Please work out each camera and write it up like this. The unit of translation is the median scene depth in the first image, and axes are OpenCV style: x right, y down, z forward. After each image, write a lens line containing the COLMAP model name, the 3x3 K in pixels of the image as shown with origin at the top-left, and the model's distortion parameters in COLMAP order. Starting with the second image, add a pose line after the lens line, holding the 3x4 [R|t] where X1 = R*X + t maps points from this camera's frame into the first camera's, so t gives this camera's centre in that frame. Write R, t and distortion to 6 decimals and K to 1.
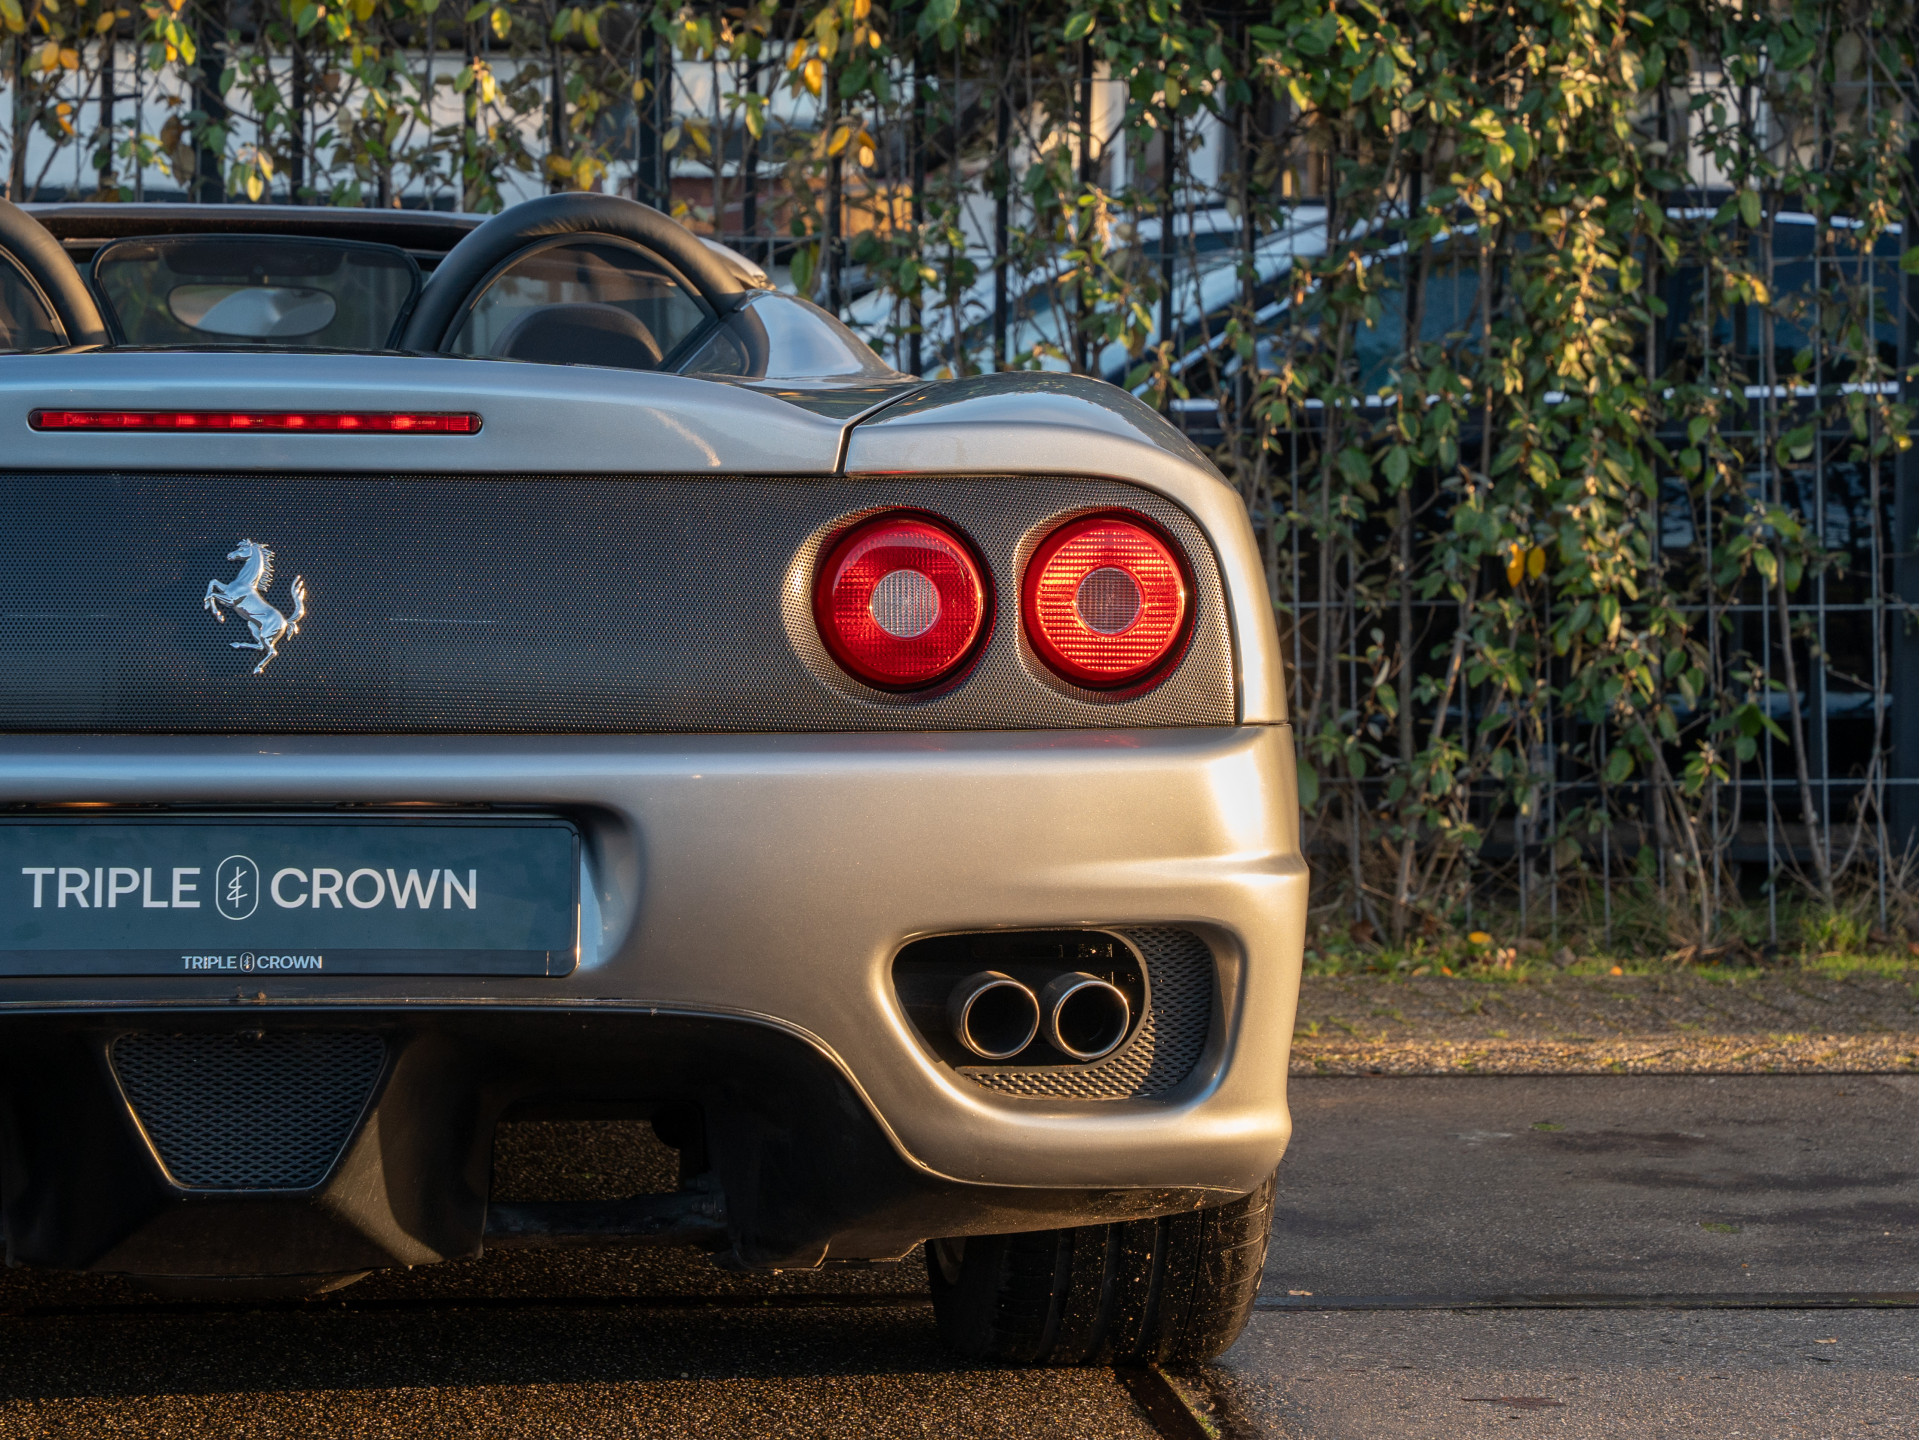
lens RADIAL K [[6558.2, 0, 975.1], [0, 6558.2, 605.0], [0, 0, 1]] dist [0.574831, 0.000000]
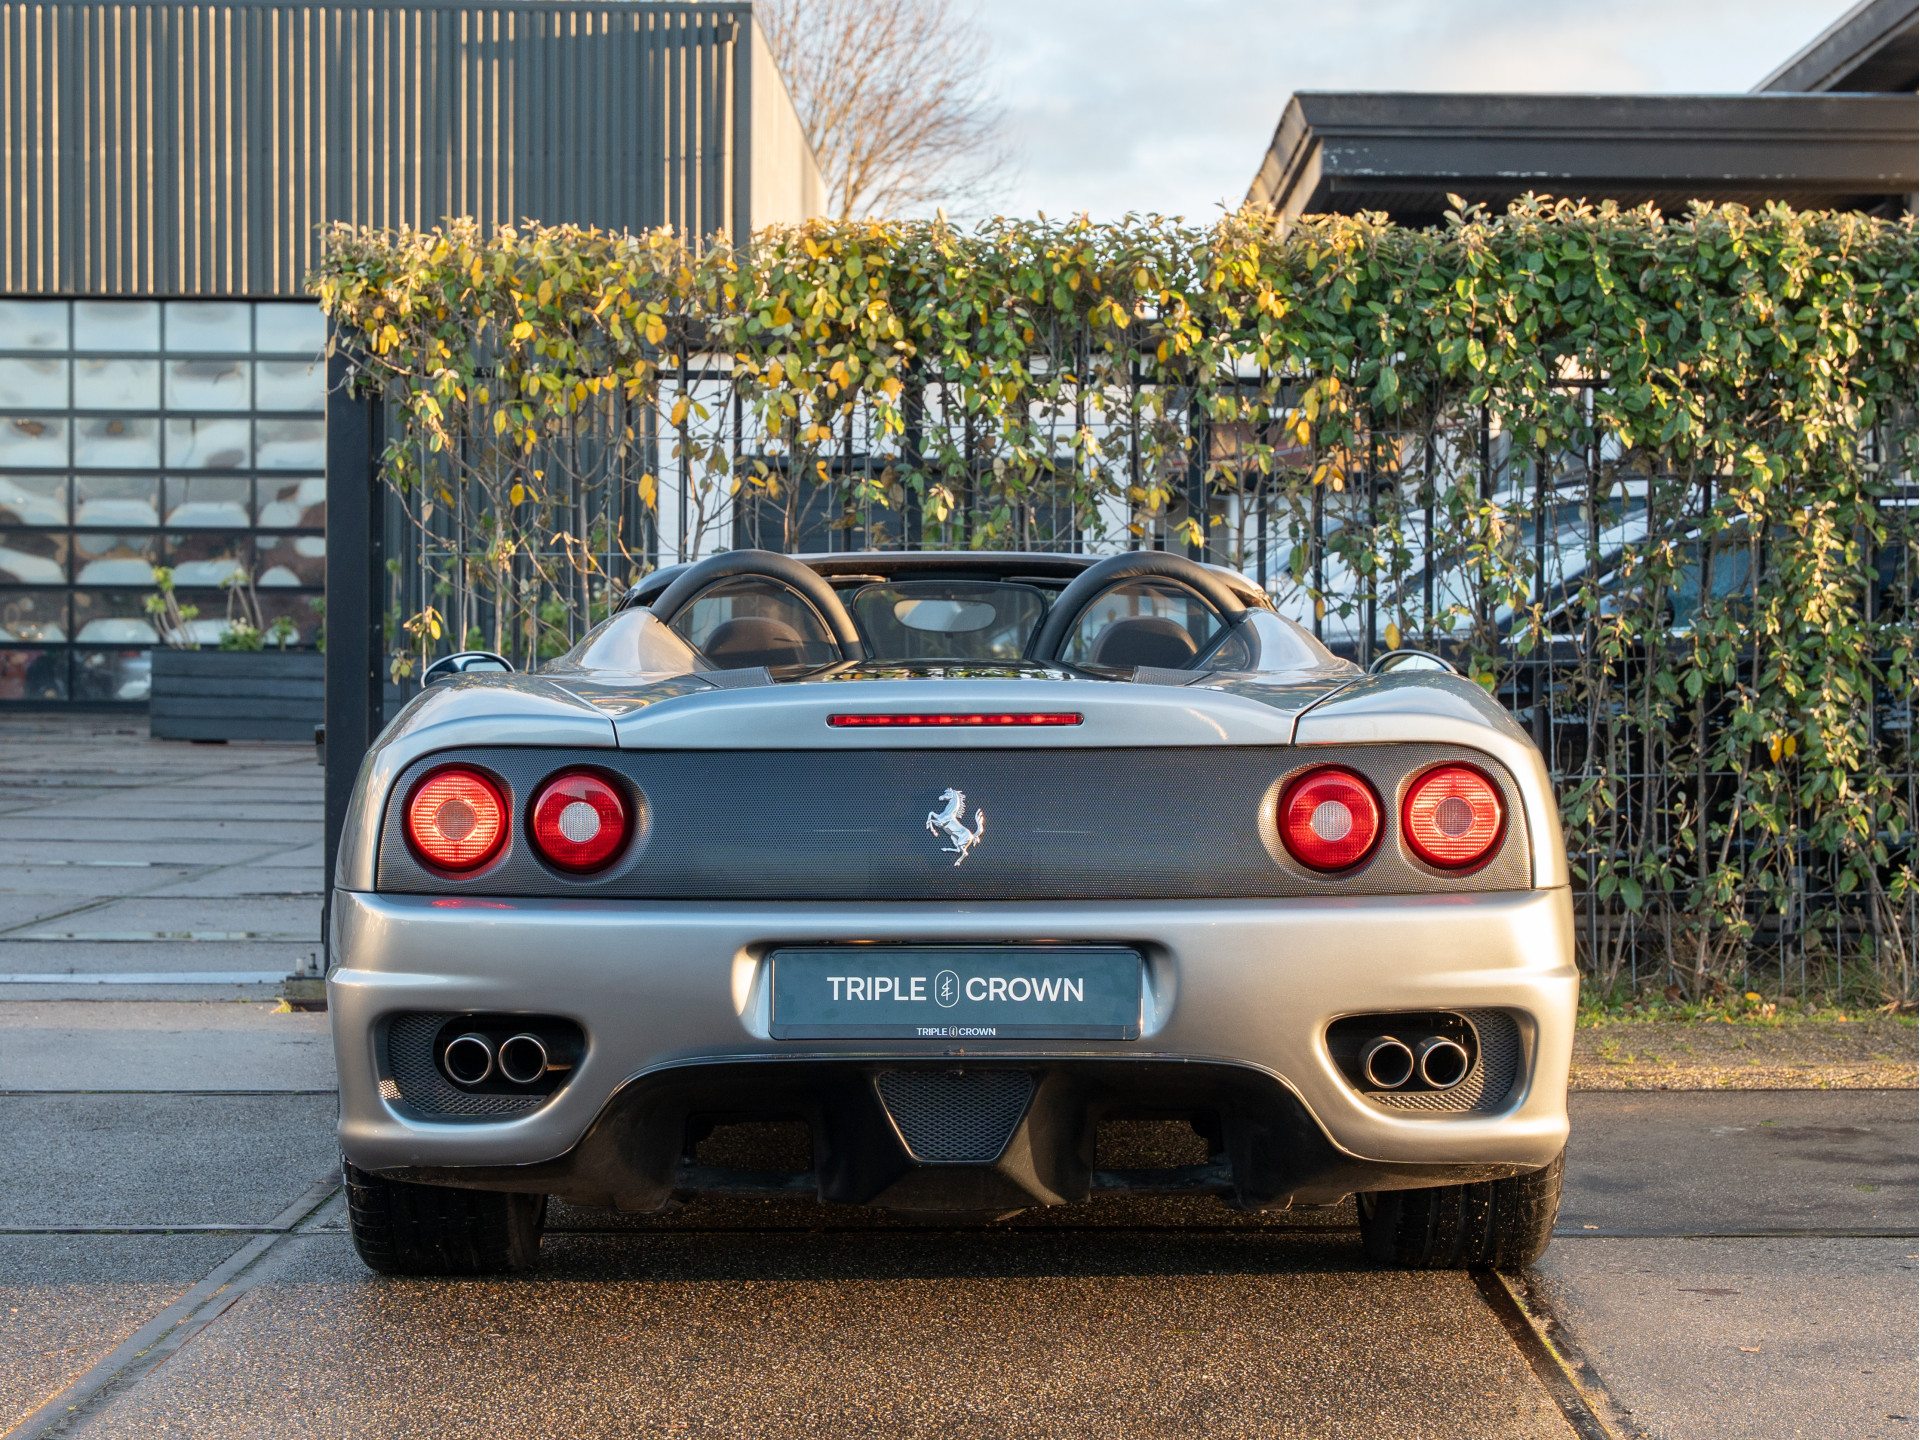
lens RADIAL K [[6558.2, 0, 940.7], [0, 6558.2, 706.8], [0, 0, 1]] dist [0.574831, 0.000000]
pose [[0.994936, -0.007059, -0.100265, 0.054685], [0.009232, 0.999732, 0.021225, -0.061274], [0.100088, -0.022043, 0.994734, -0.646885]]
